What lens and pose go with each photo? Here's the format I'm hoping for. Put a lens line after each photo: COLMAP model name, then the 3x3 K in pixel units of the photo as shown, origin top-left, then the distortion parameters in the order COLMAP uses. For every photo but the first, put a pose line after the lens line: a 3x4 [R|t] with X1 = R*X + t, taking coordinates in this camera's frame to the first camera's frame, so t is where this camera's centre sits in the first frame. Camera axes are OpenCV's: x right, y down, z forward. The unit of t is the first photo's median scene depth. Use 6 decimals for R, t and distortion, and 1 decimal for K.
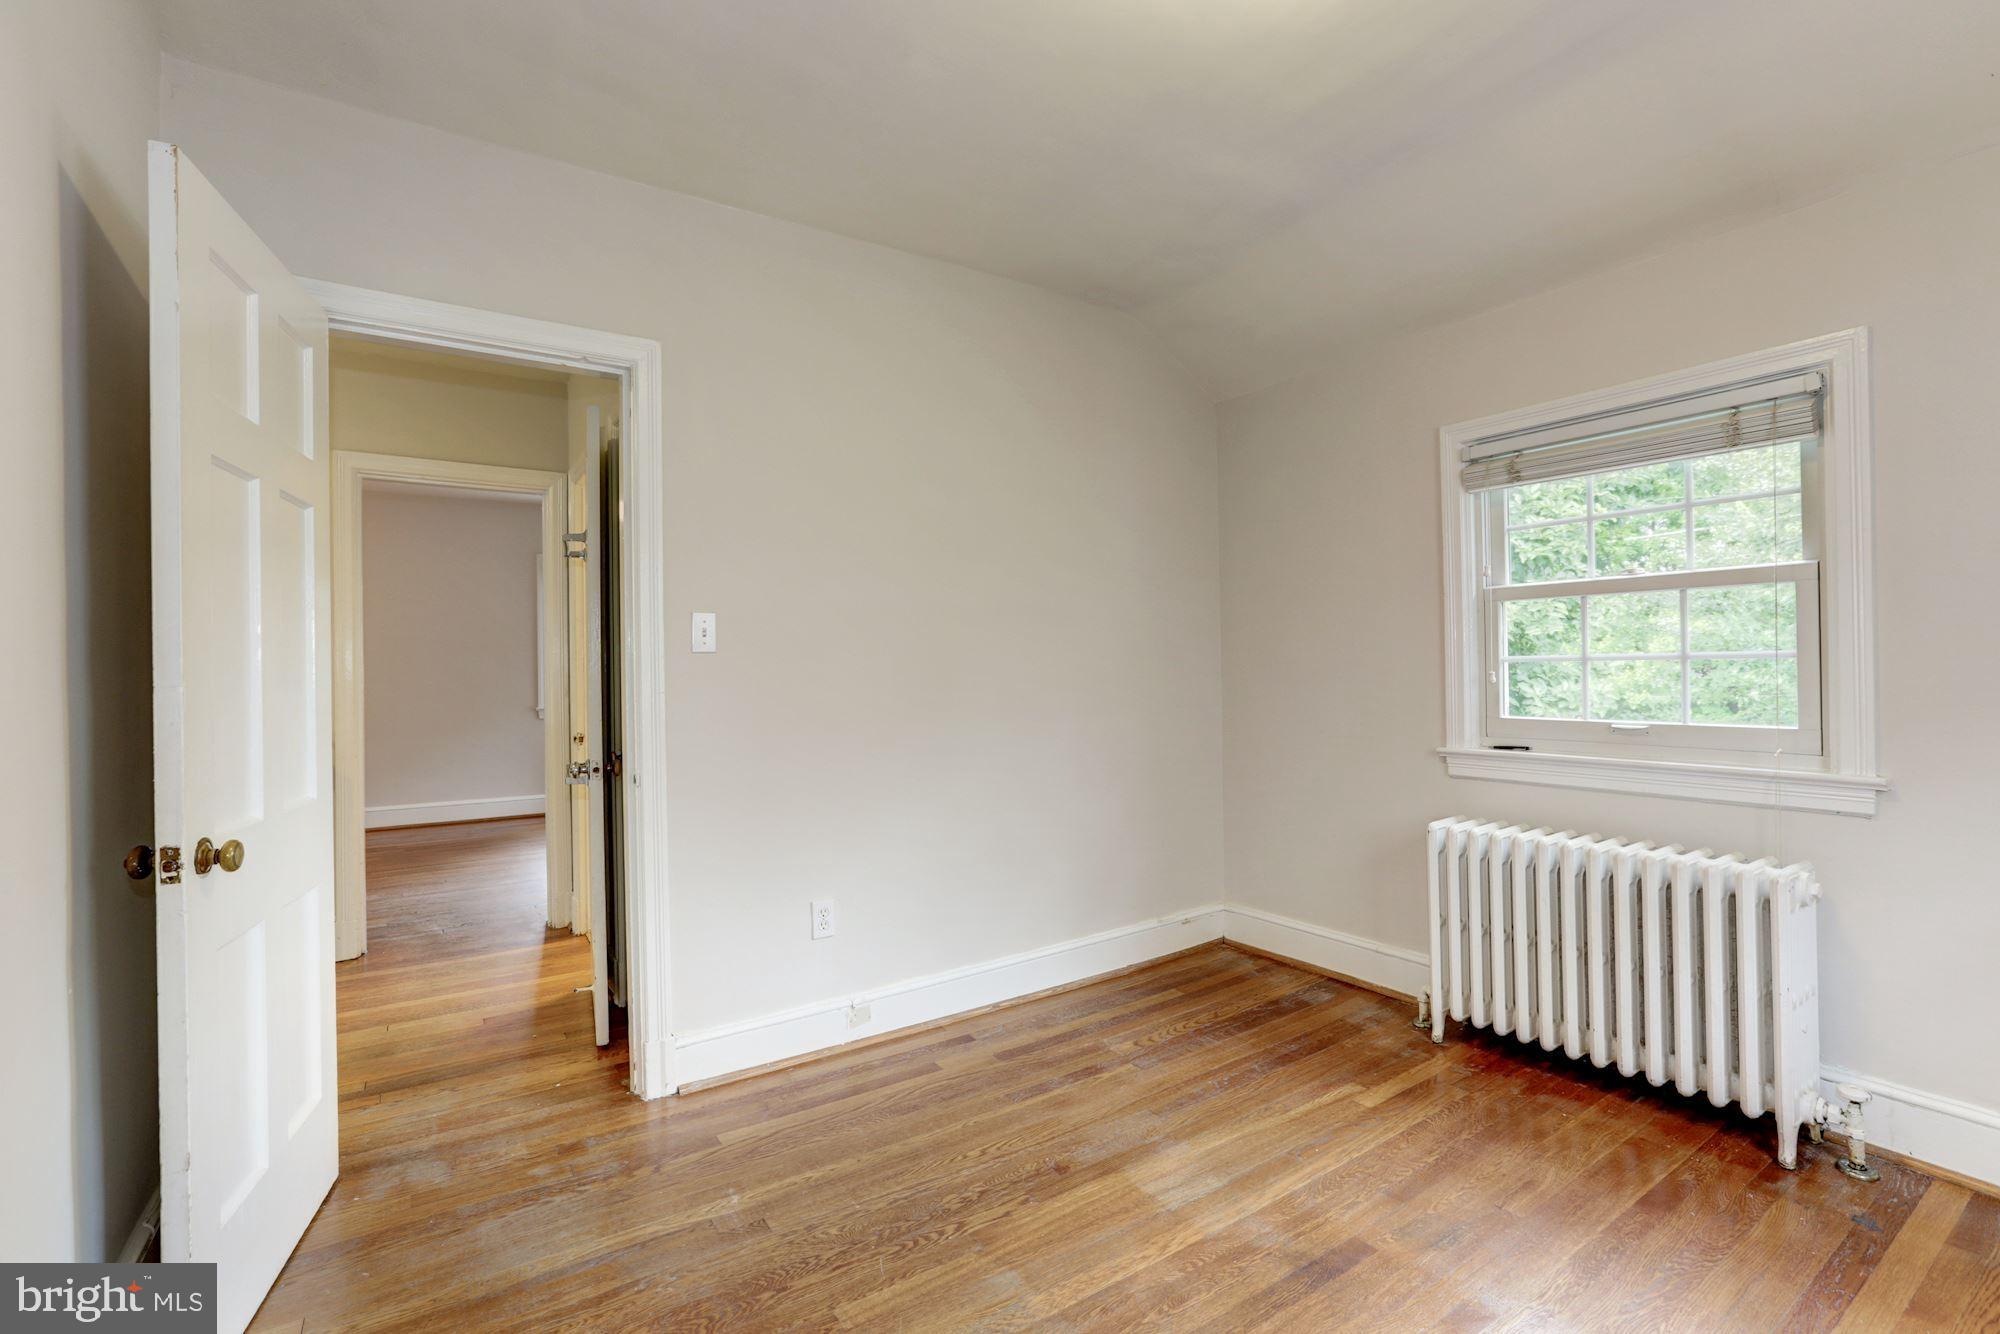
lens RADIAL K [[893.7, 0, 1009.9], [0, 893.7, 664.6], [0, 0, 1]] dist [-0.038083, 0.015675]
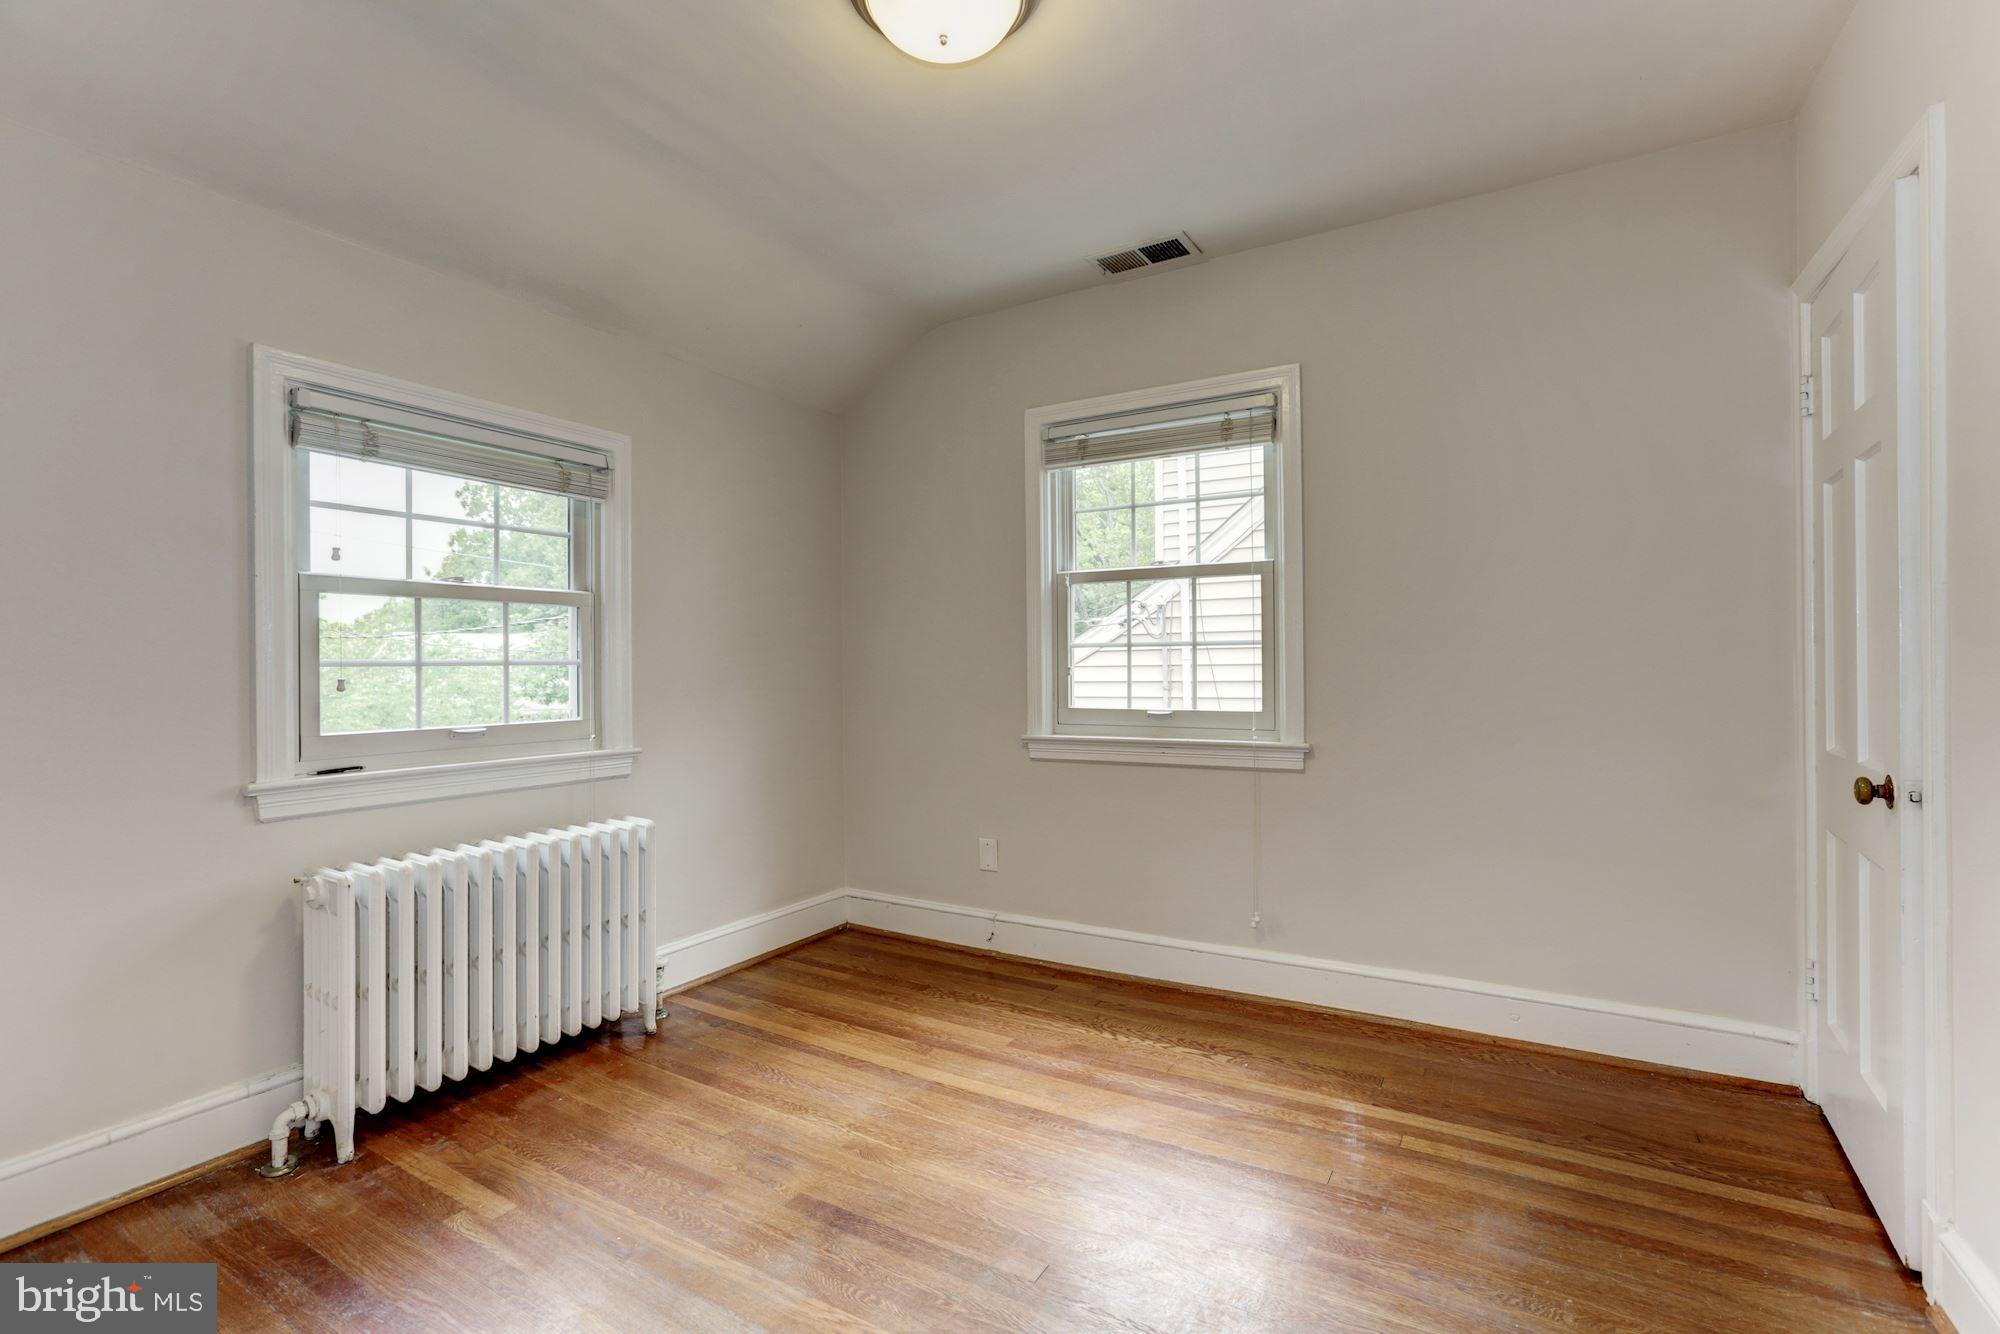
lens RADIAL K [[893.7, 0, 1009.9], [0, 893.7, 664.6], [0, 0, 1]] dist [-0.038083, 0.015675]
pose [[-0.440796, 0.016975, 0.897447, -0.534246], [0.010533, 0.999850, -0.013738, 0.015380], [-0.897546, 0.003397, -0.440908, 0.948550]]
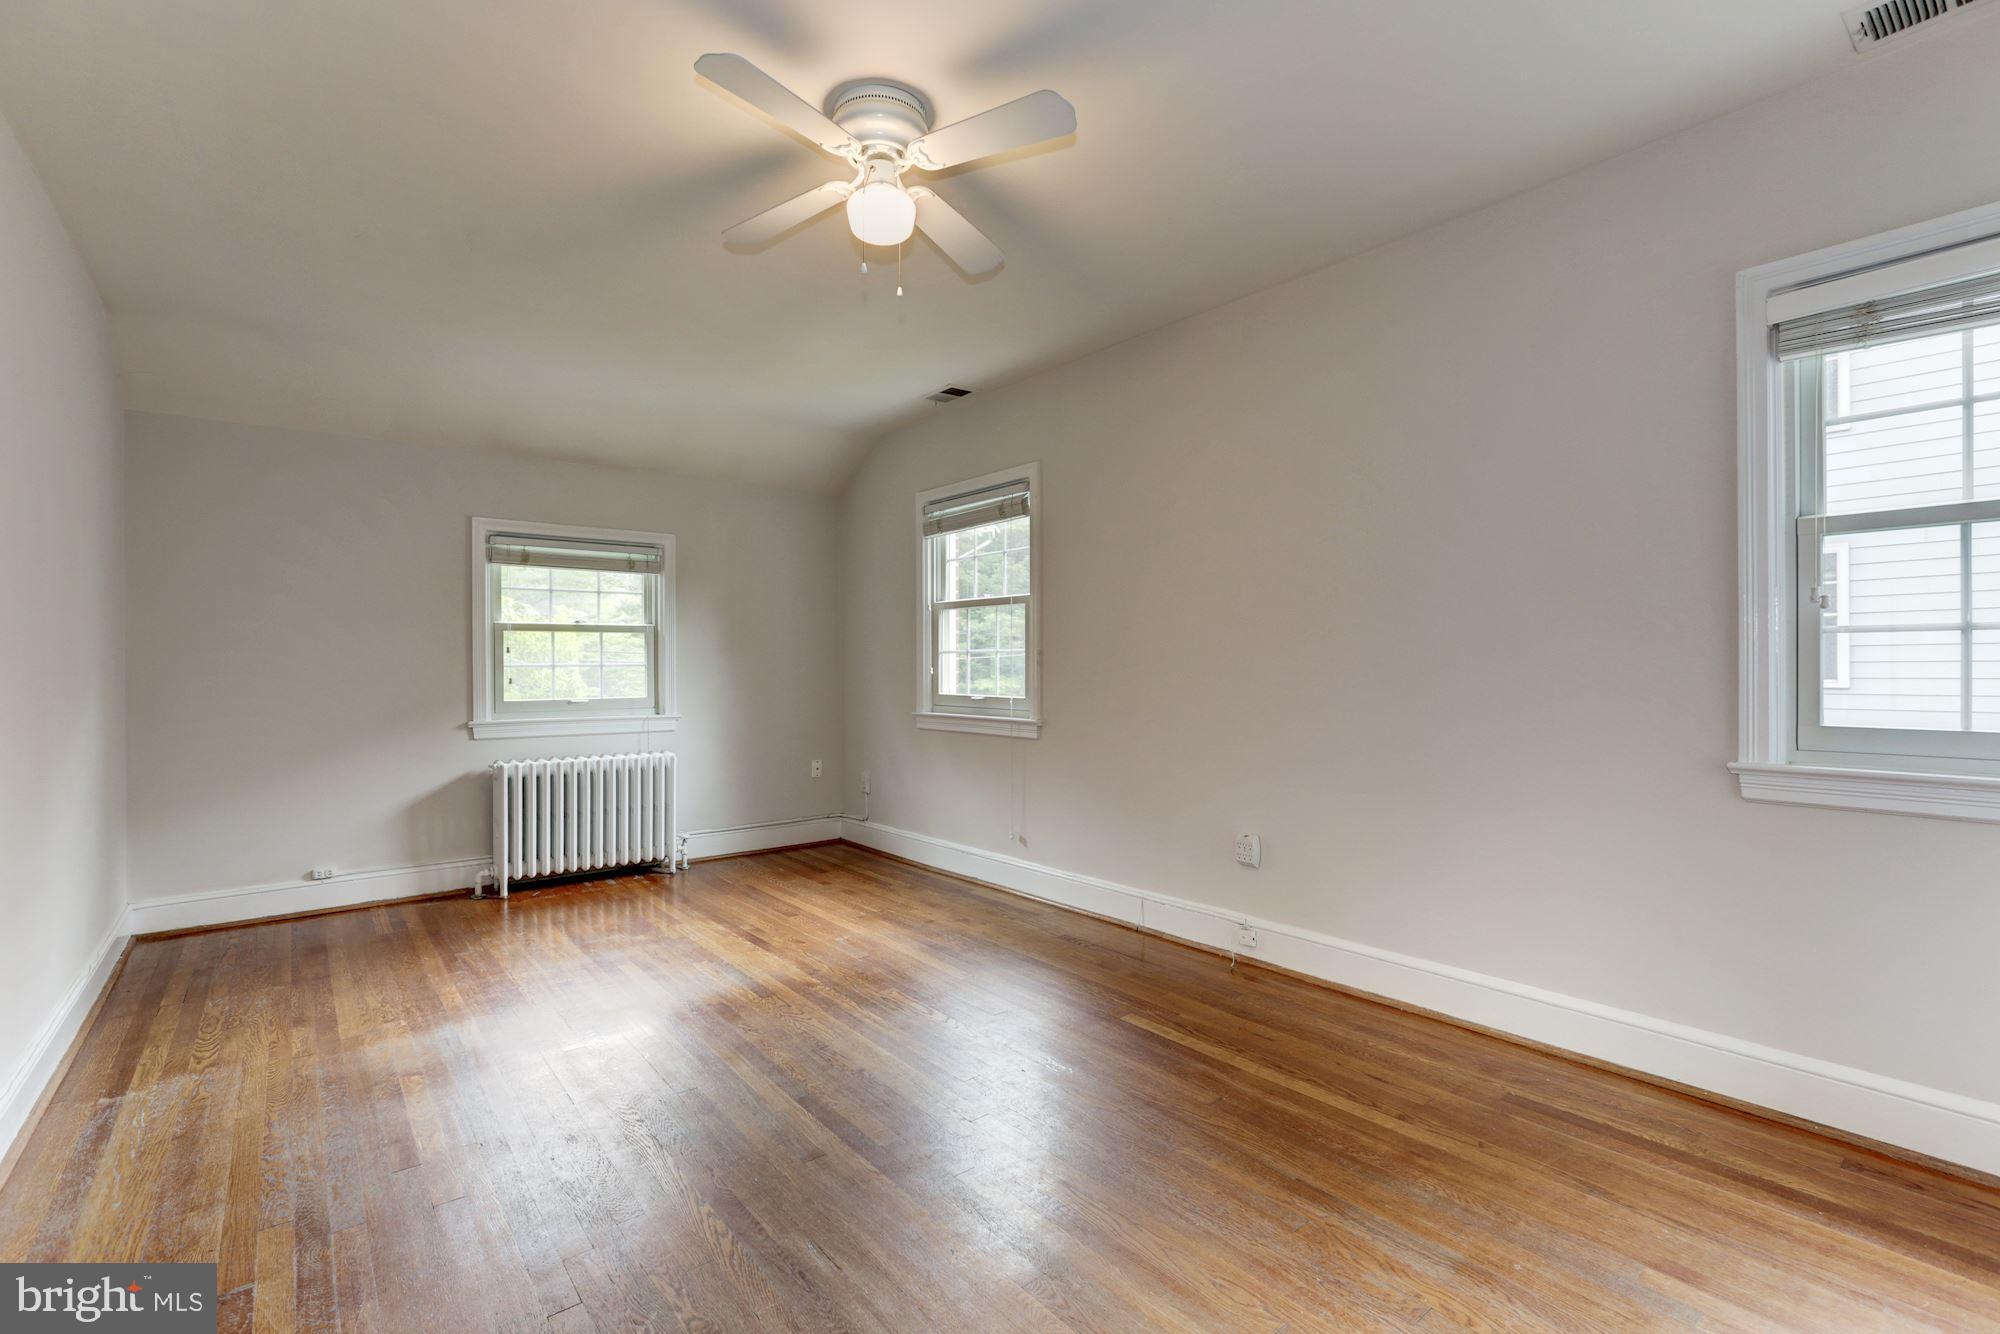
lens RADIAL K [[893.7, 0, 1009.9], [0, 893.7, 664.6], [0, 0, 1]] dist [-0.038083, 0.015675]
pose [[-0.091847, 0.010299, 0.995720, -1.444491], [0.005723, 0.999935, -0.009815, 0.015731], [-0.995757, 0.004797, -0.091900, 0.243770]]
